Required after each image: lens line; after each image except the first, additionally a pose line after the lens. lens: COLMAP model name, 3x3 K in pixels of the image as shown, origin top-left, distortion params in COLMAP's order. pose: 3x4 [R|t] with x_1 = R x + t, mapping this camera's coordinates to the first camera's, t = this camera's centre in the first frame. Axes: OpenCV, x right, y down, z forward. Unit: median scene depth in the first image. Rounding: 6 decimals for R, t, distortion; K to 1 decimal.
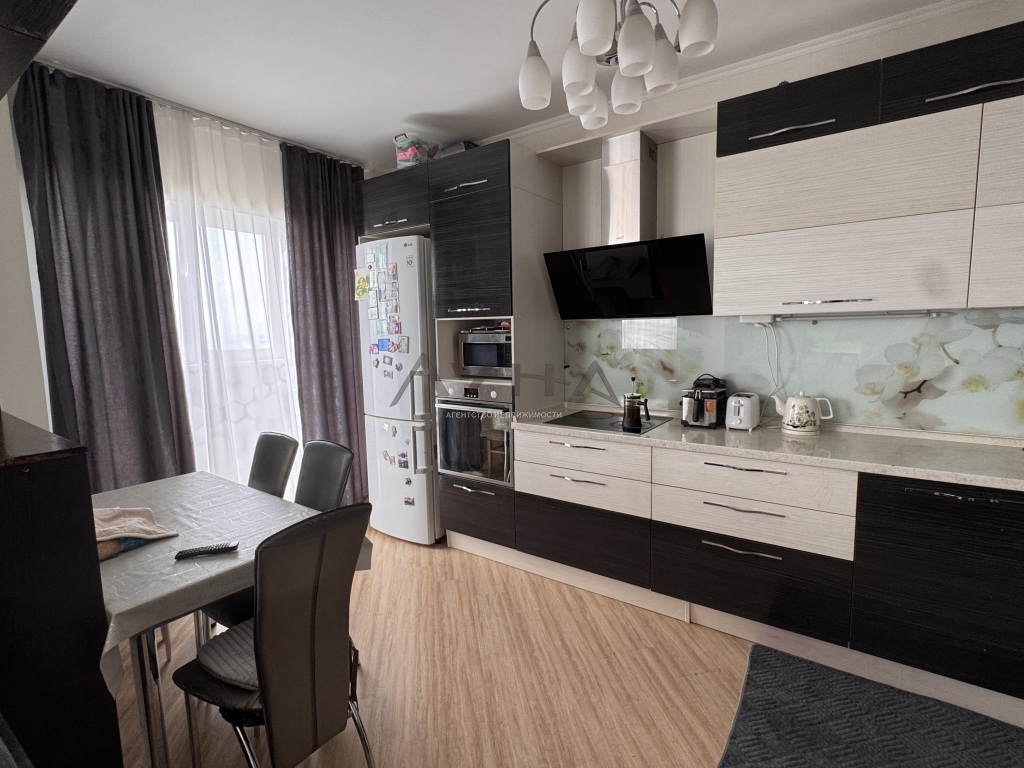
lens RADIAL K [[492.9, 0, 514.9], [0, 492.9, 383.2], [0, 0, 1]] dist [-0.003381, 0.001184]
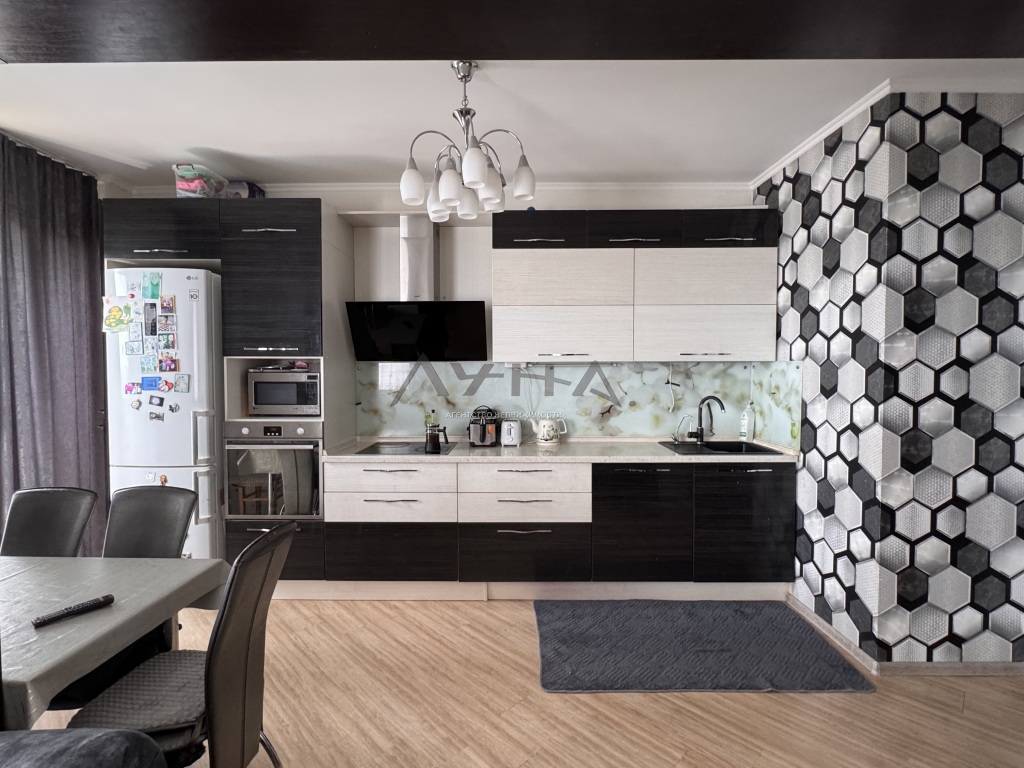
lens RADIAL K [[492.9, 0, 514.7], [0, 492.9, 384.5], [0, 0, 1]] dist [-0.003381, 0.001184]
pose [[0.823932, 0.000193, 0.566689, -0.290298], [0.046597, 0.996591, -0.068088, 0.018487], [-0.564770, 0.082506, 0.821113, -0.127068]]
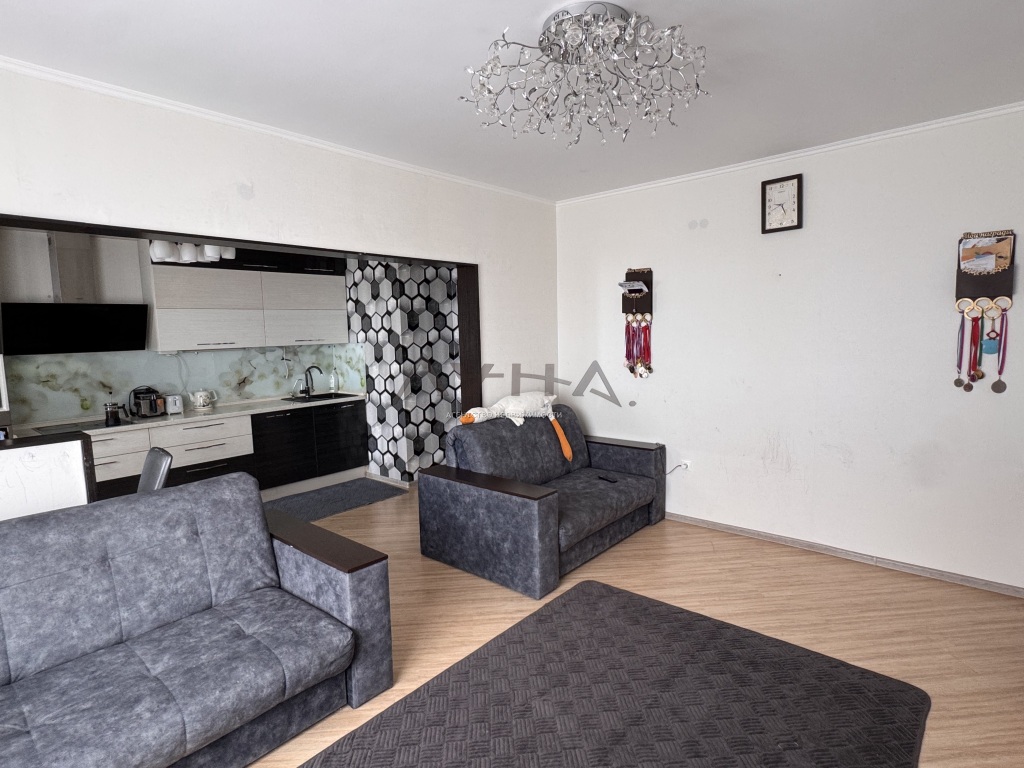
lens RADIAL K [[544.9, 0, 517.7], [0, 544.9, 390.9], [0, 0, 1]] dist [-0.000228, 0.000612]
pose [[0.098269, -0.095247, 0.990591, -1.324289], [0.130471, 0.988050, 0.082060, 0.012010], [-0.986570, 0.121179, 0.109522, -0.437739]]
